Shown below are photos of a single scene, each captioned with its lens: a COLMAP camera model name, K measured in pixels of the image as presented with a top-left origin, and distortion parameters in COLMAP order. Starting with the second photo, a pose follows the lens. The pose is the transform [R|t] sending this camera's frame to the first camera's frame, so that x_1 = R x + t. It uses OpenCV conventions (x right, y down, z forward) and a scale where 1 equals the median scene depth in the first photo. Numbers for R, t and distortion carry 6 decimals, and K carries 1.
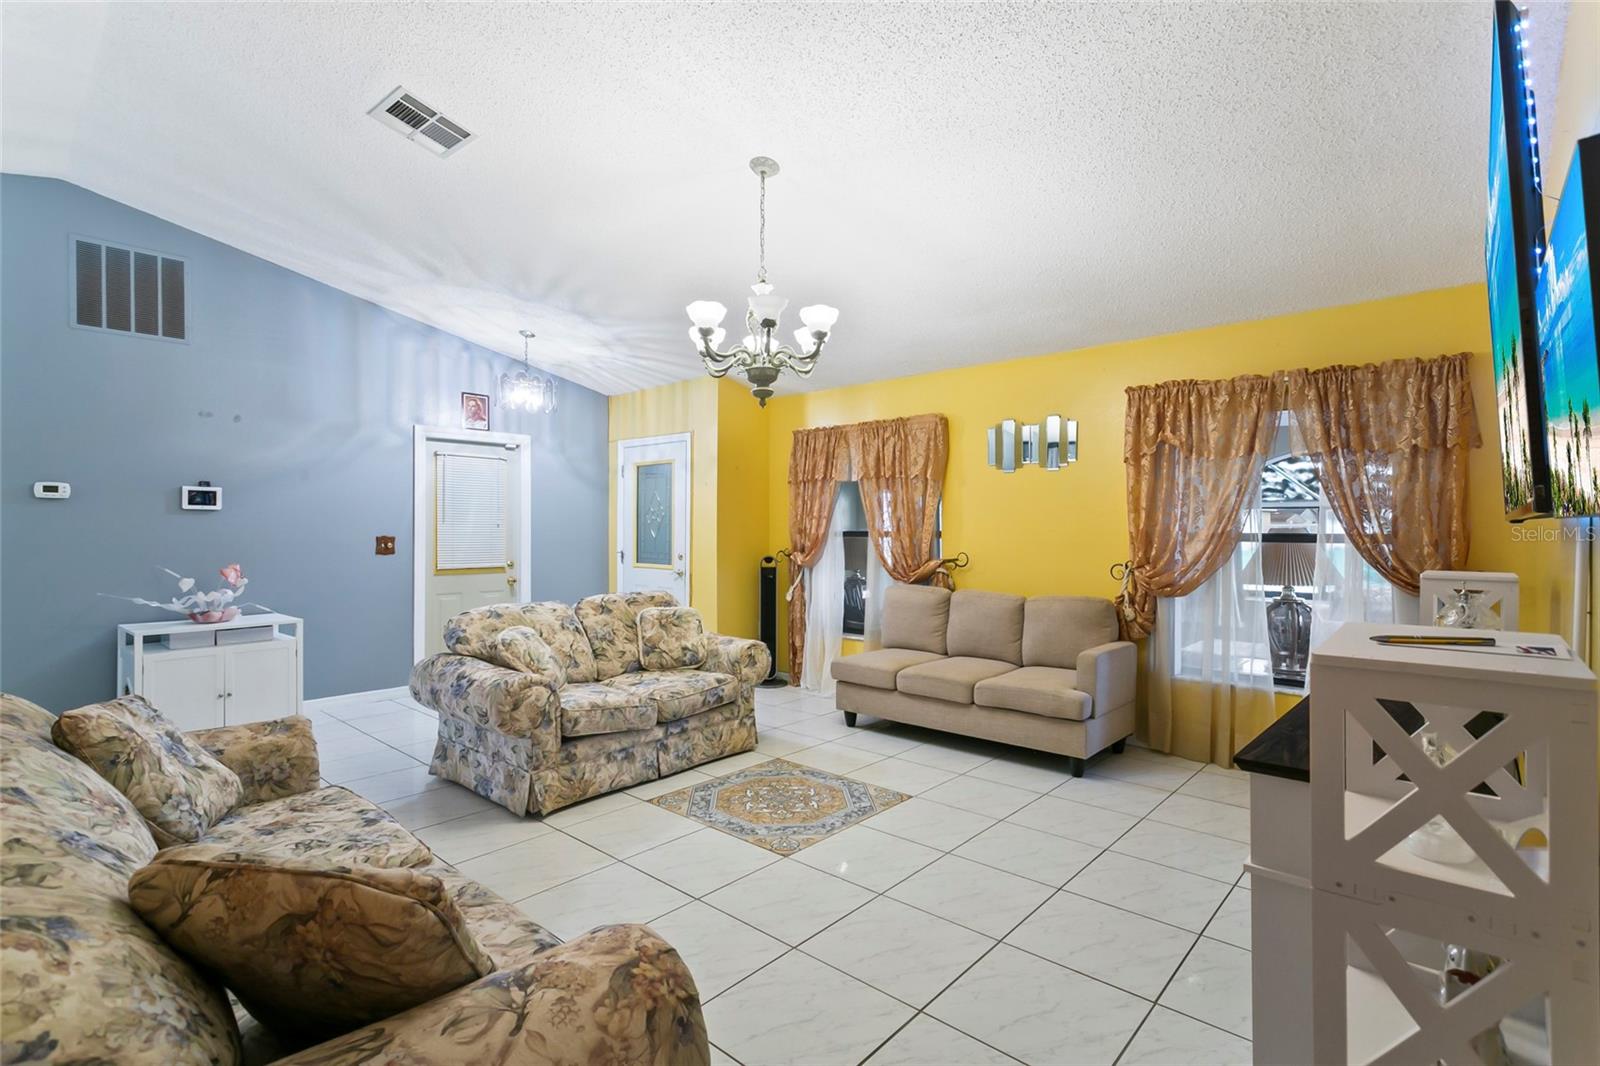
lens RADIAL K [[754.1, 0, 806.9], [0, 754.1, 530.8], [0, 0, 1]] dist [0.000549, 0.005836]
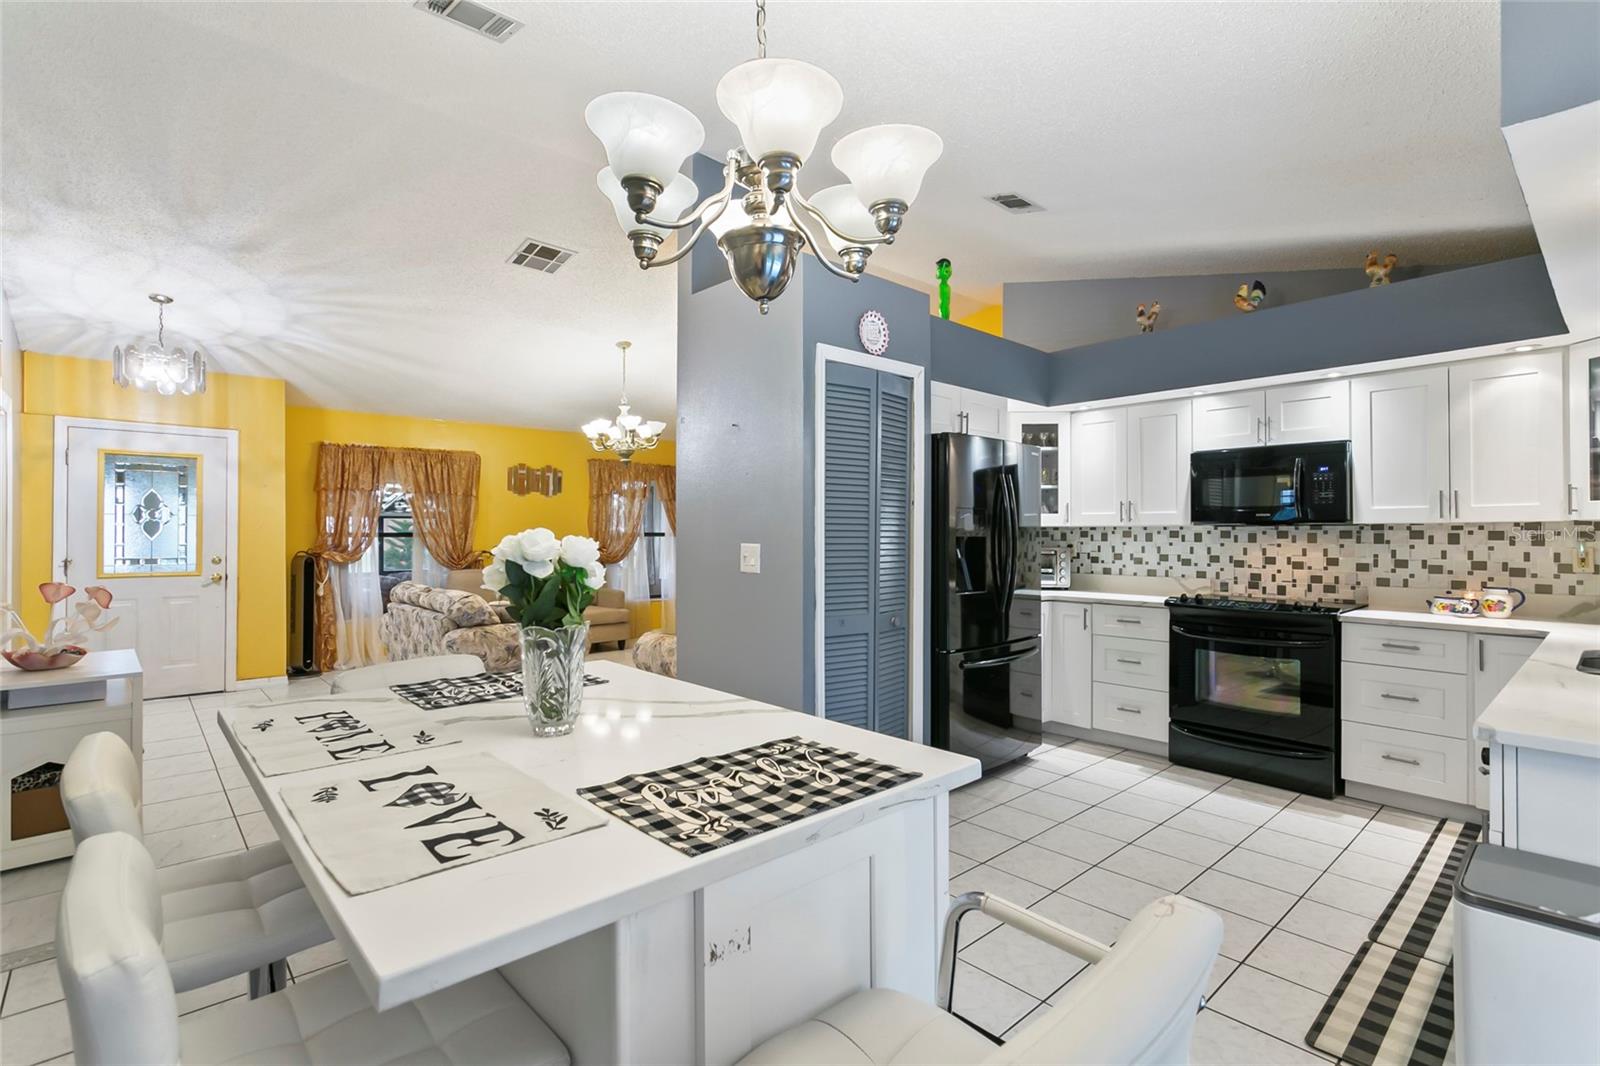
lens RADIAL K [[754.1, 0, 799.4], [0, 754.1, 530.2], [0, 0, 1]] dist [0.000549, 0.005836]
pose [[0.093709, -0.001427, 0.995599, -1.213582], [-0.002332, 0.999996, 0.001653, -0.007298], [-0.995597, -0.002476, 0.093705, 0.235550]]
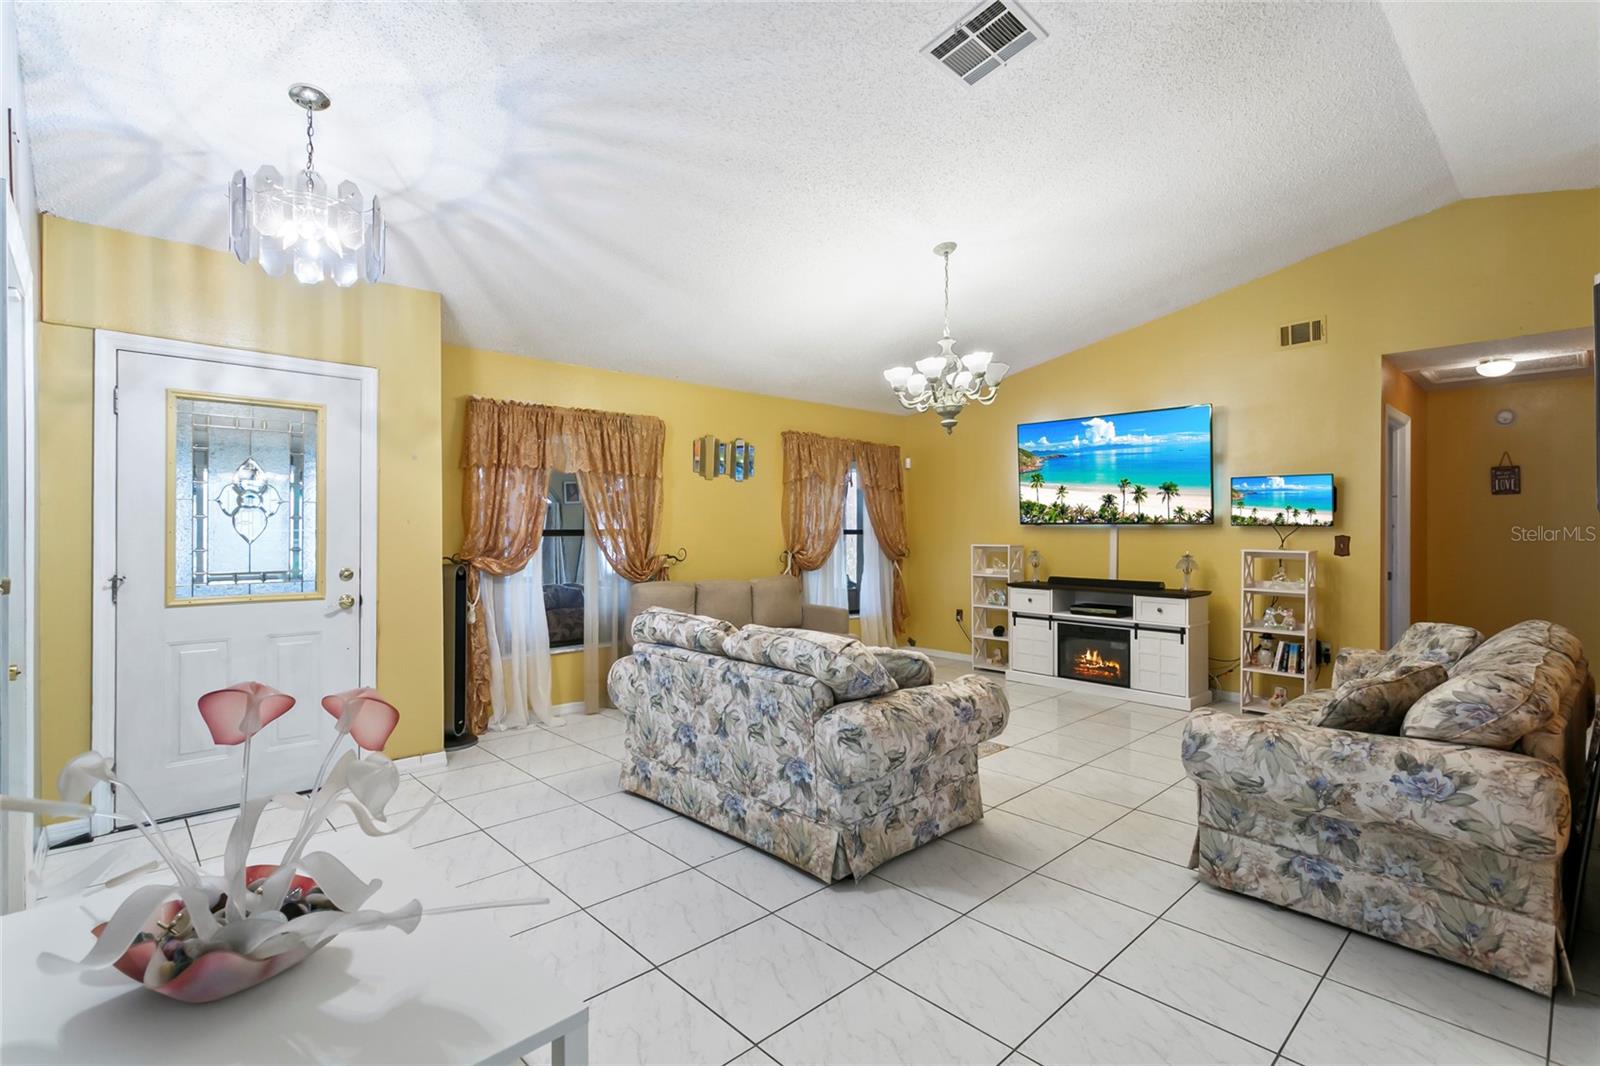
lens RADIAL K [[754.1, 0, 800.5], [0, 754.1, 528.2], [0, 0, 1]] dist [0.000549, 0.005836]
pose [[0.069966, -0.003329, 0.997544, -0.858006], [-0.003011, 0.999989, 0.003548, -0.005296], [-0.997545, -0.003252, 0.069956, 0.718838]]
